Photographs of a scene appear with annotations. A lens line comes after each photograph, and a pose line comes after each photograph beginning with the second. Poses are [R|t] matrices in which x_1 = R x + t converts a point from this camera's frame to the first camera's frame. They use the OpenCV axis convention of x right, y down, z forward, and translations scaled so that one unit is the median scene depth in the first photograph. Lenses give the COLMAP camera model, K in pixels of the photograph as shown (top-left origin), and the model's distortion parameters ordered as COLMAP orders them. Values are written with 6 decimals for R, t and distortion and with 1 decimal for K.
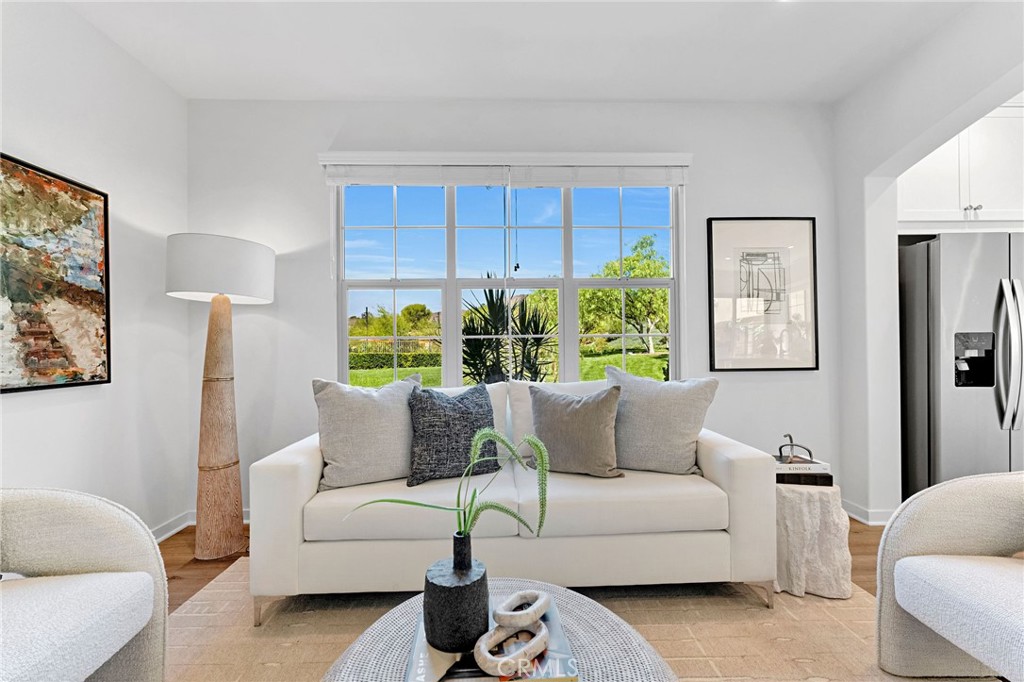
lens RADIAL K [[407.8, 0, 506.4], [0, 407.8, 344.3], [0, 0, 1]] dist [0.001509, -0.000131]
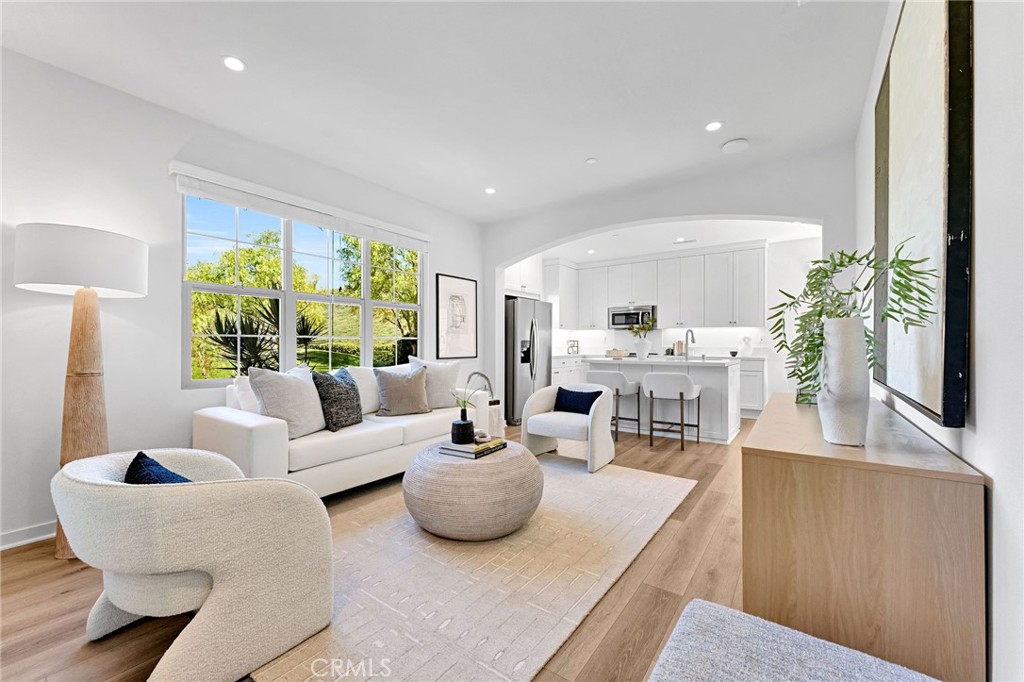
lens RADIAL K [[407.8, 0, 506.4], [0, 407.8, 344.3], [0, 0, 1]] dist [0.001509, -0.000131]
pose [[0.612460, 0.009649, 0.790443, -0.985845], [-0.009403, 0.999944, -0.004921, 0.008430], [-0.790446, -0.004419, 0.612516, -0.451902]]
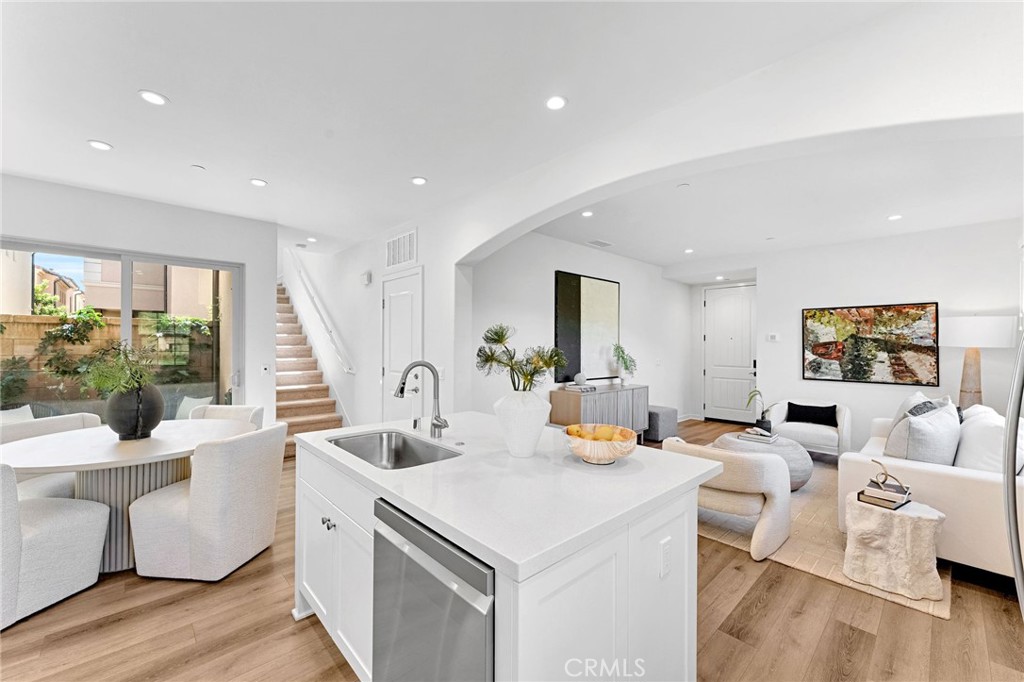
lens RADIAL K [[415.3, 0, 511.8], [0, 415.3, 343.5], [0, 0, 1]] dist [0.002625, 0.000575]
pose [[-0.740565, 0.004044, -0.671972, 2.387454], [0.004630, 0.999989, 0.000916, -0.161579], [0.671968, -0.002433, -0.740576, 1.174044]]
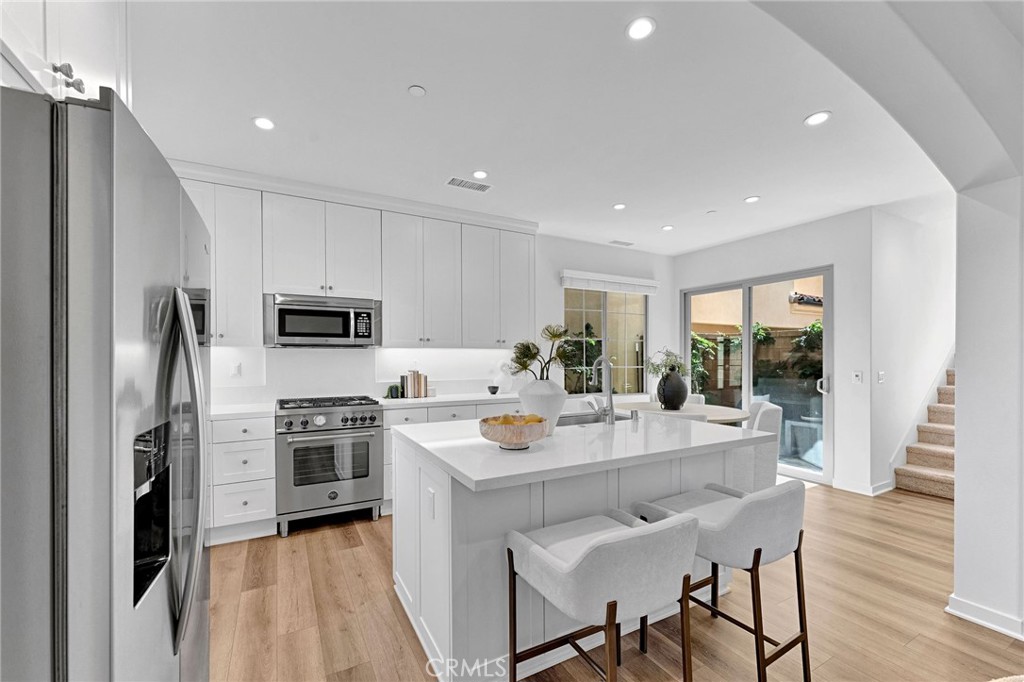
lens RADIAL K [[415.9, 0, 501.1], [0, 415.9, 358.3], [0, 0, 1]] dist [0.001428, 0.000283]
pose [[-0.446246, 0.006290, 0.894888, 0.838797], [0.002828, 0.999980, -0.005619, -0.102822], [-0.894906, 0.000024, -0.446255, 1.083629]]
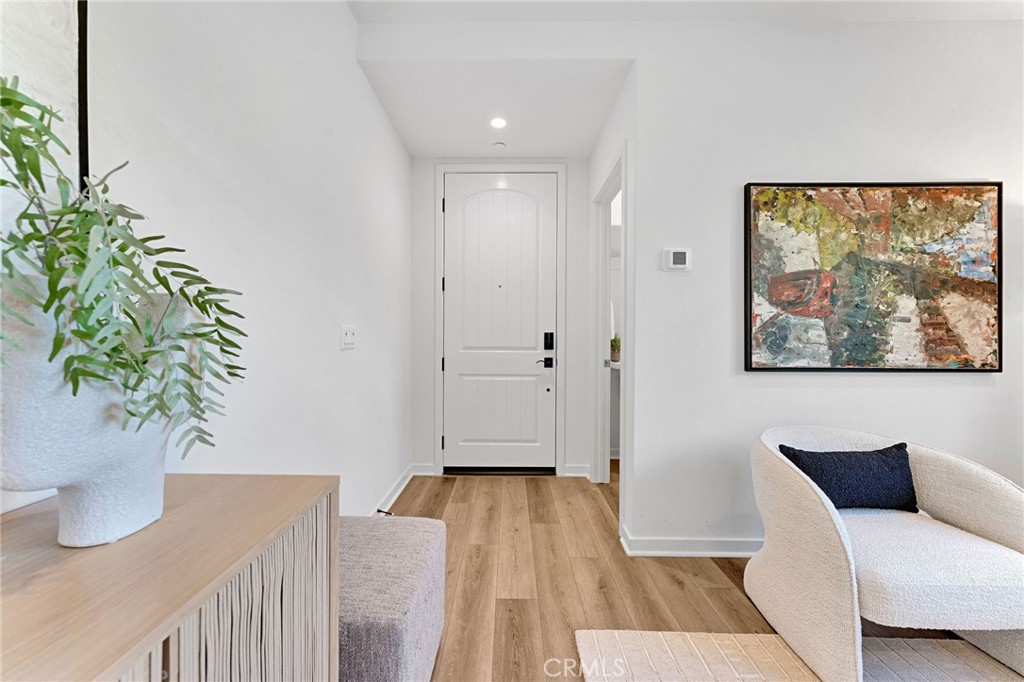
lens RADIAL K [[406.4, 0, 498.7], [0, 406.4, 340.1], [0, 0, 1]] dist [0.000687, -0.000105]
pose [[-0.053706, 0.015420, -0.998438, 0.083886], [0.001768, 0.999881, 0.015348, -0.000961], [0.998555, -0.000940, -0.053727, -0.174718]]
